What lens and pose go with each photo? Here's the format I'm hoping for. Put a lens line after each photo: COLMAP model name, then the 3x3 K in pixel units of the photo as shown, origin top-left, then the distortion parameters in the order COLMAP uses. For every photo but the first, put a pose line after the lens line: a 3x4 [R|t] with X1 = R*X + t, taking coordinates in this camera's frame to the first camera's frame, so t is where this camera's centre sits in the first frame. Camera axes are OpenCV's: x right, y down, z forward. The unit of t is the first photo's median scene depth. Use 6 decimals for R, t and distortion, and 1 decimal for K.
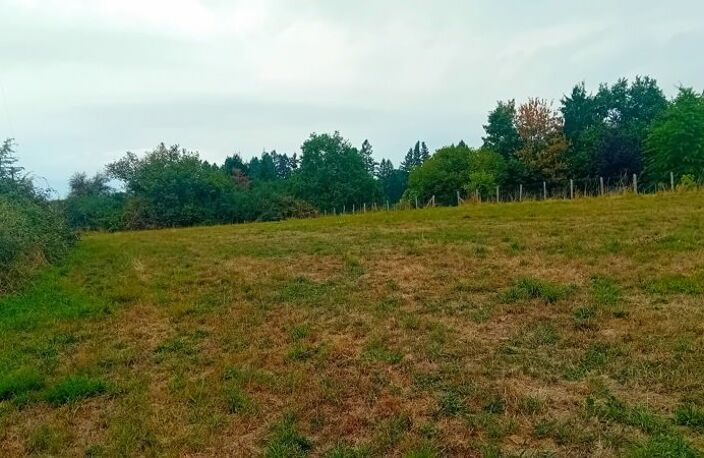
lens RADIAL K [[632.7, 0, 352.0], [0, 632.7, 229.0], [0, 0, 1]] dist [0.133003, -0.341733]
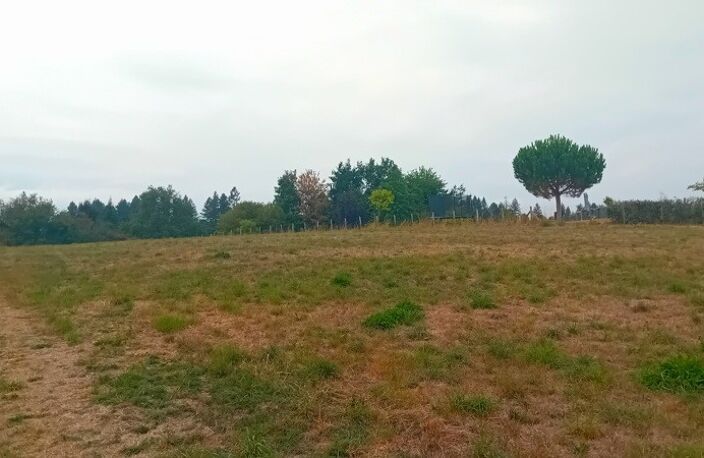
lens RADIAL K [[632.7, 0, 352.0], [0, 632.7, 229.0], [0, 0, 1]] dist [0.133003, -0.341733]
pose [[0.983742, 0.024781, 0.177872, 0.128640], [-0.011876, 0.997243, -0.073253, 0.029560], [-0.179197, 0.069950, 0.981323, -0.389809]]
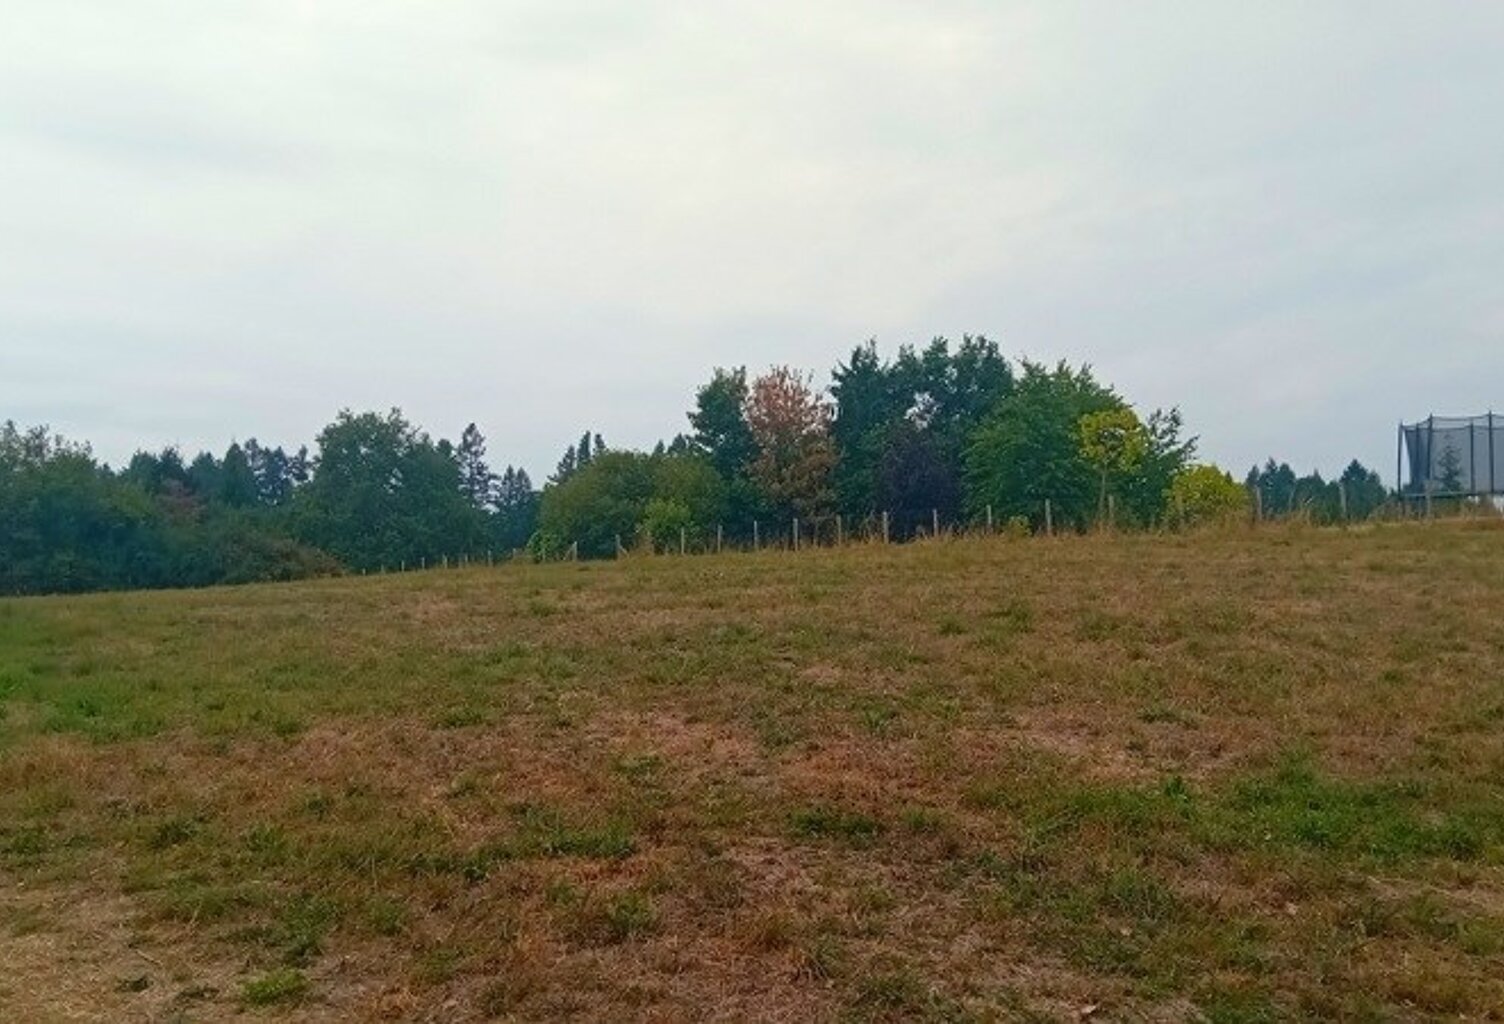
lens RADIAL K [[1422.4, 0, 752.0], [0, 1422.4, 512.0], [0, 0, 1]] dist [0.177712, -0.473843]
pose [[0.976954, 0.026433, 0.211807, 0.013251], [-0.009399, 0.996667, -0.081032, 0.012285], [-0.213243, 0.077174, 0.973946, -0.138423]]
